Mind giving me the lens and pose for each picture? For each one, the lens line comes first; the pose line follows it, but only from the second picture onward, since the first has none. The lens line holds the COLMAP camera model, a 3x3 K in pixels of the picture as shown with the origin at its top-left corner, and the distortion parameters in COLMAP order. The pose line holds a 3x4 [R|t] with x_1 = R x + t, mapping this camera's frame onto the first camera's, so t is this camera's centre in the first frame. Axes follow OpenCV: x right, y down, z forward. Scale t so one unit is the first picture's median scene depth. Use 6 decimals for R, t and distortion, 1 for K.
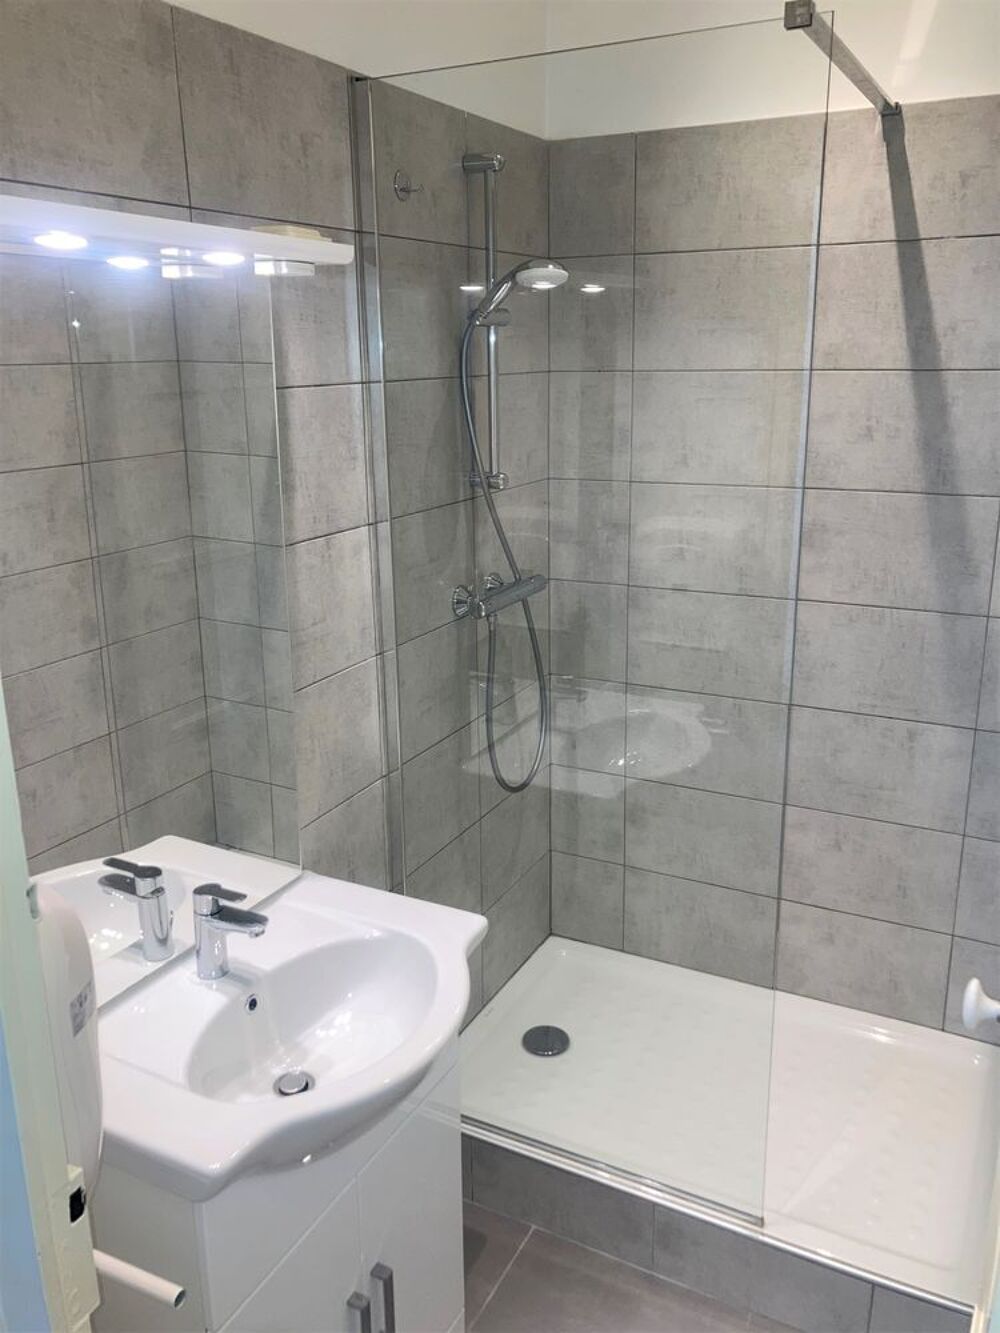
lens RADIAL K [[1086.9, 0, 490.3], [0, 1086.9, 667.4], [0, 0, 1]] dist [0.013326, 0.005112]
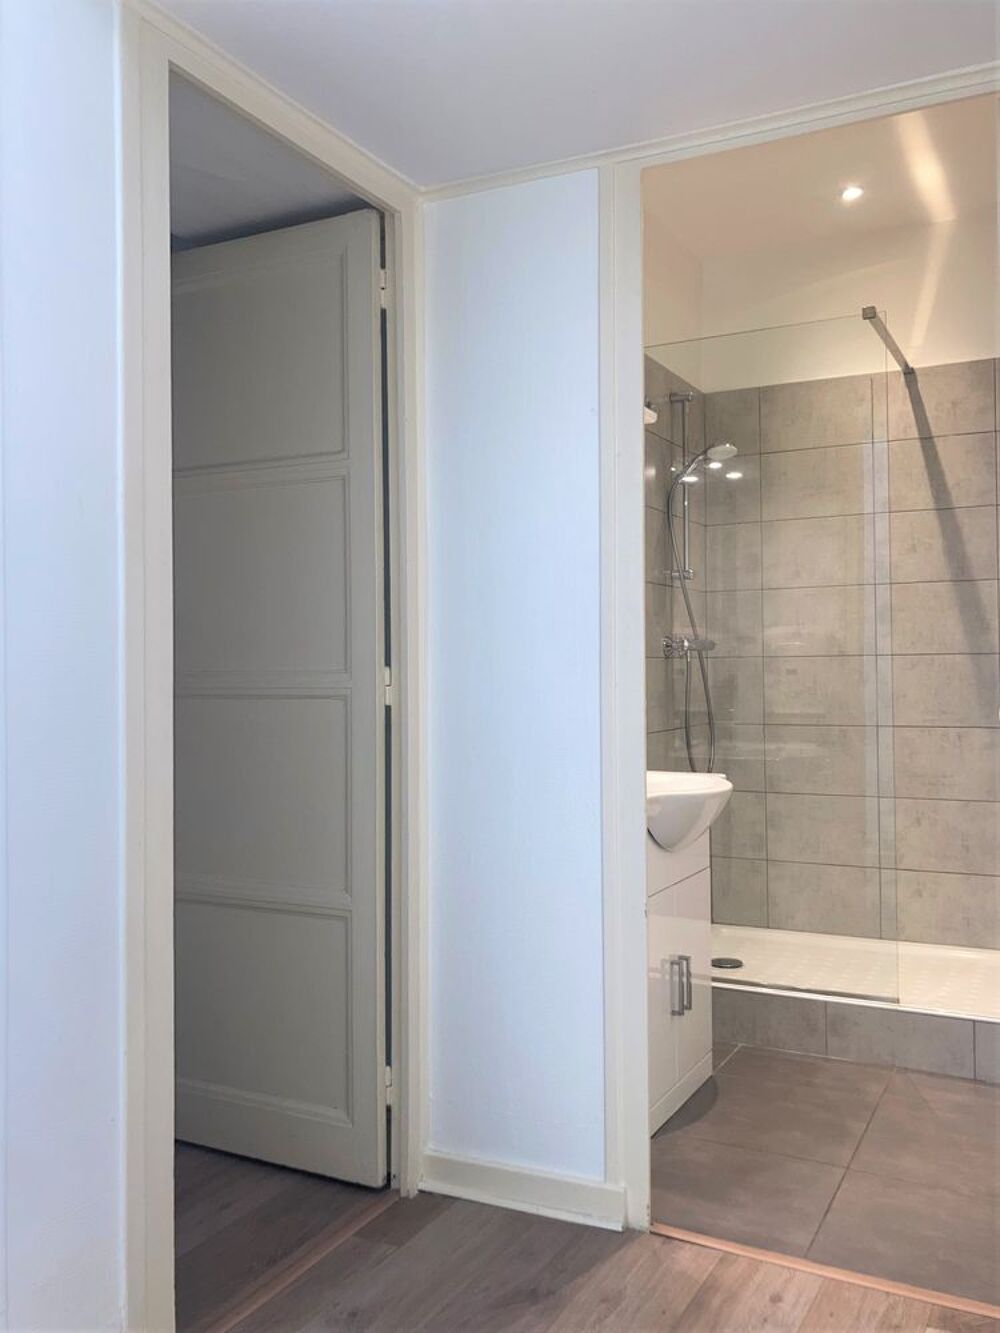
lens RADIAL K [[1086.9, 0, 507.7], [0, 1086.9, 660.6], [0, 0, 1]] dist [0.013326, 0.005112]
pose [[0.999973, 0.001198, -0.007196, -0.251024], [-0.003126, 0.961645, -0.274281, 0.396684], [0.006592, 0.274296, 0.961623, -0.534075]]
